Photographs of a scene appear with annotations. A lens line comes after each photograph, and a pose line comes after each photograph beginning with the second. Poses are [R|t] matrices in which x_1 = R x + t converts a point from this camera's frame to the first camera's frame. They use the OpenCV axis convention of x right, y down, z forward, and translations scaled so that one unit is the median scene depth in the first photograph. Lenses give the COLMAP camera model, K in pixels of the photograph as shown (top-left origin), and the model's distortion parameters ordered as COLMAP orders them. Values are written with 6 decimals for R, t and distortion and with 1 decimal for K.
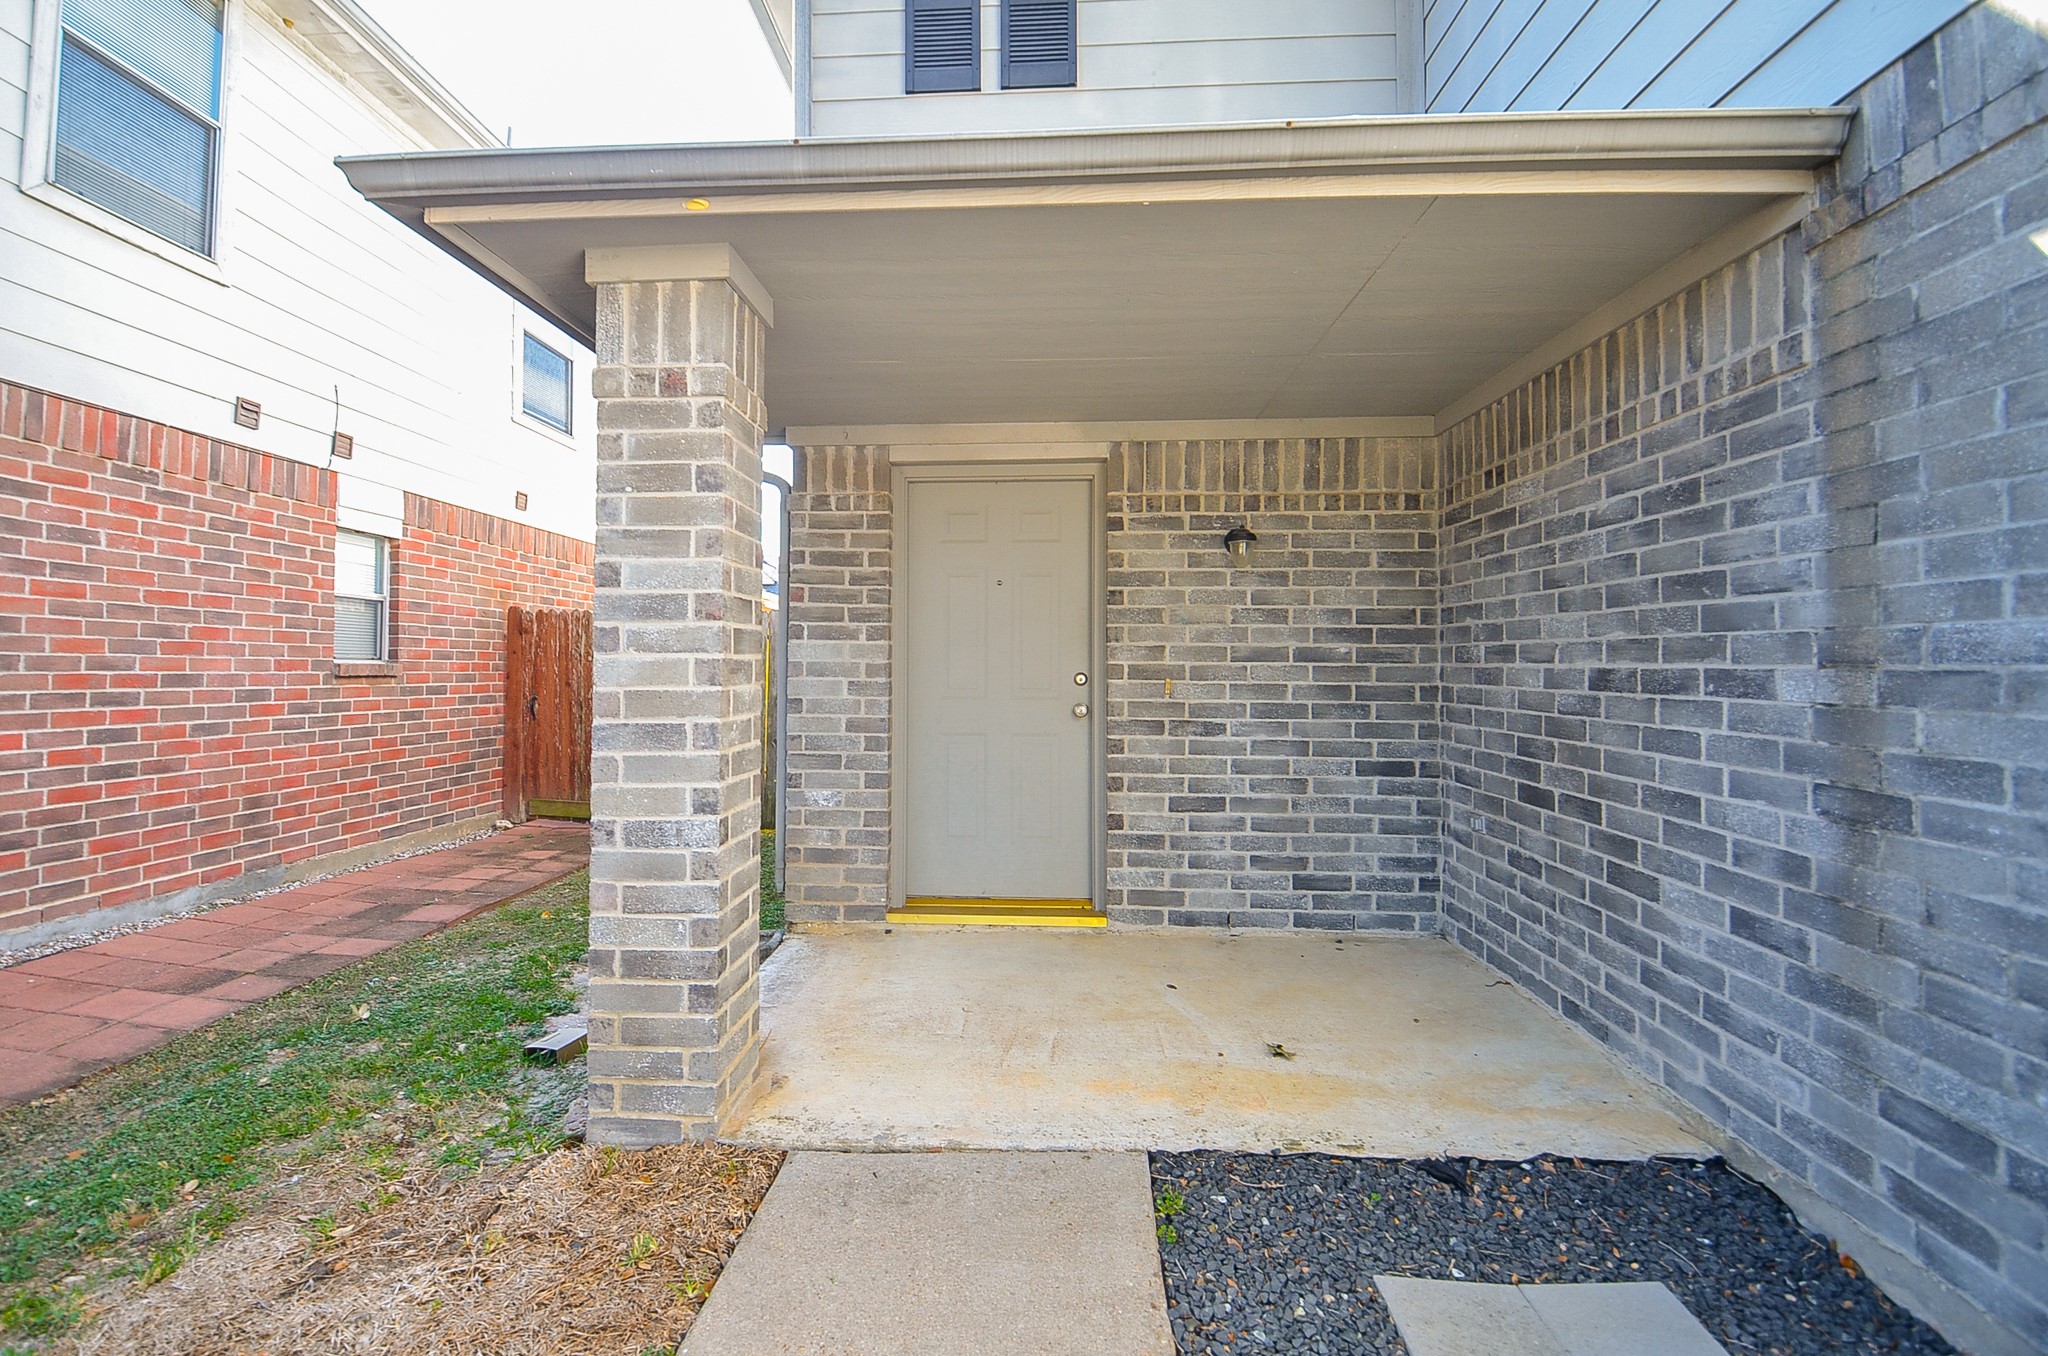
lens RADIAL K [[928.3, 0, 999.0], [0, 928.3, 647.9], [0, 0, 1]] dist [0.001162, -0.004454]
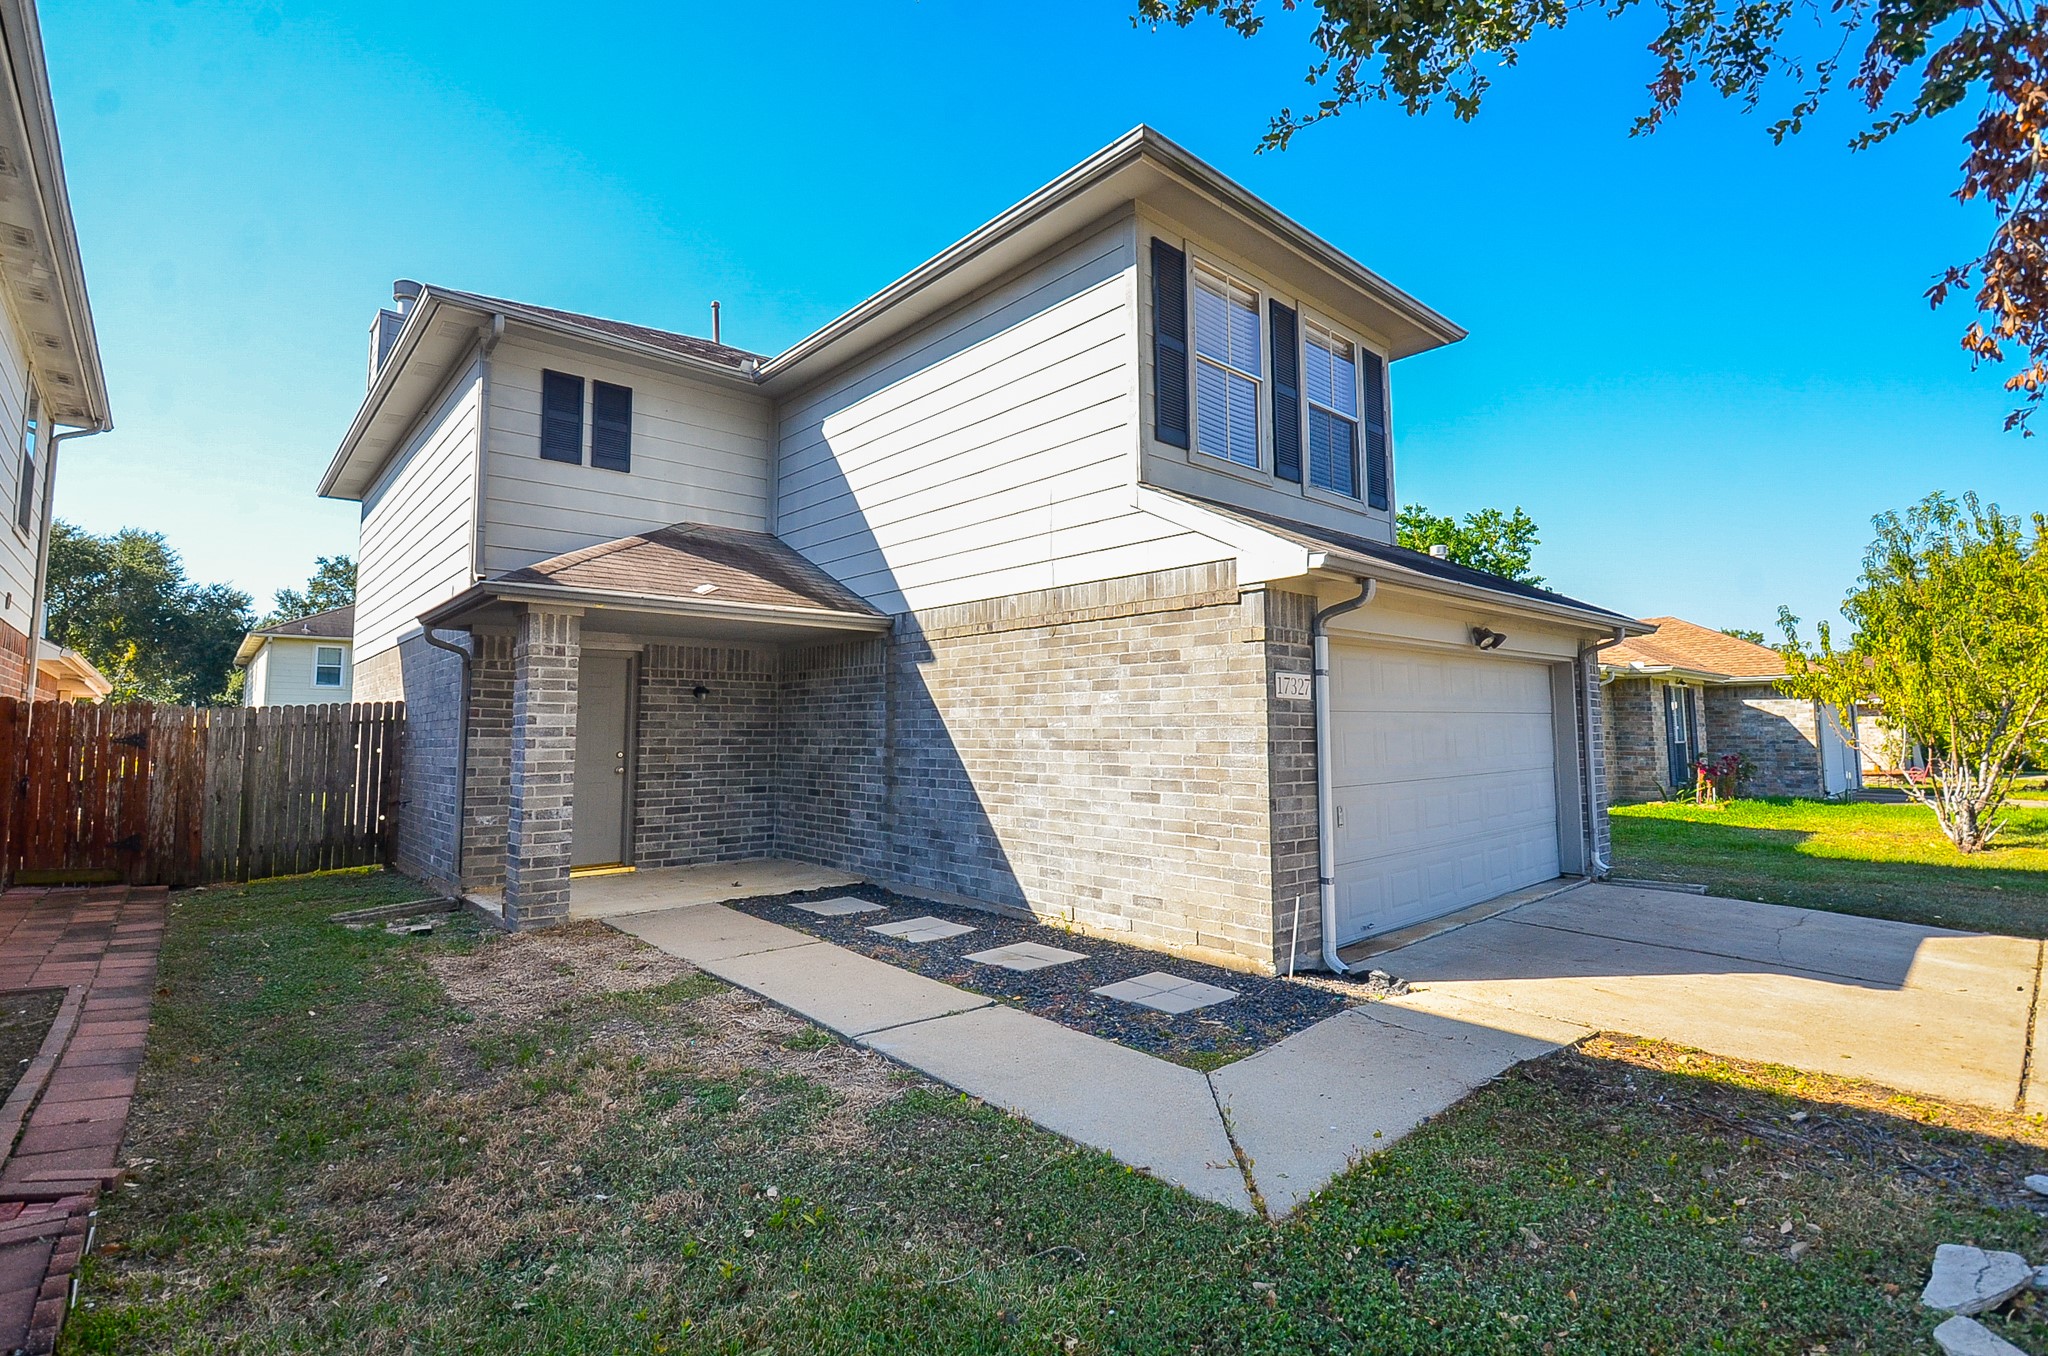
lens RADIAL K [[928.3, 0, 1028.8], [0, 928.3, 658.3], [0, 0, 1]] dist [0.001162, -0.004454]
pose [[0.692045, 0.053091, 0.719899, -0.831066], [-0.008222, 0.997807, -0.065683, -0.055253], [-0.721807, 0.039537, 0.690964, -1.166899]]
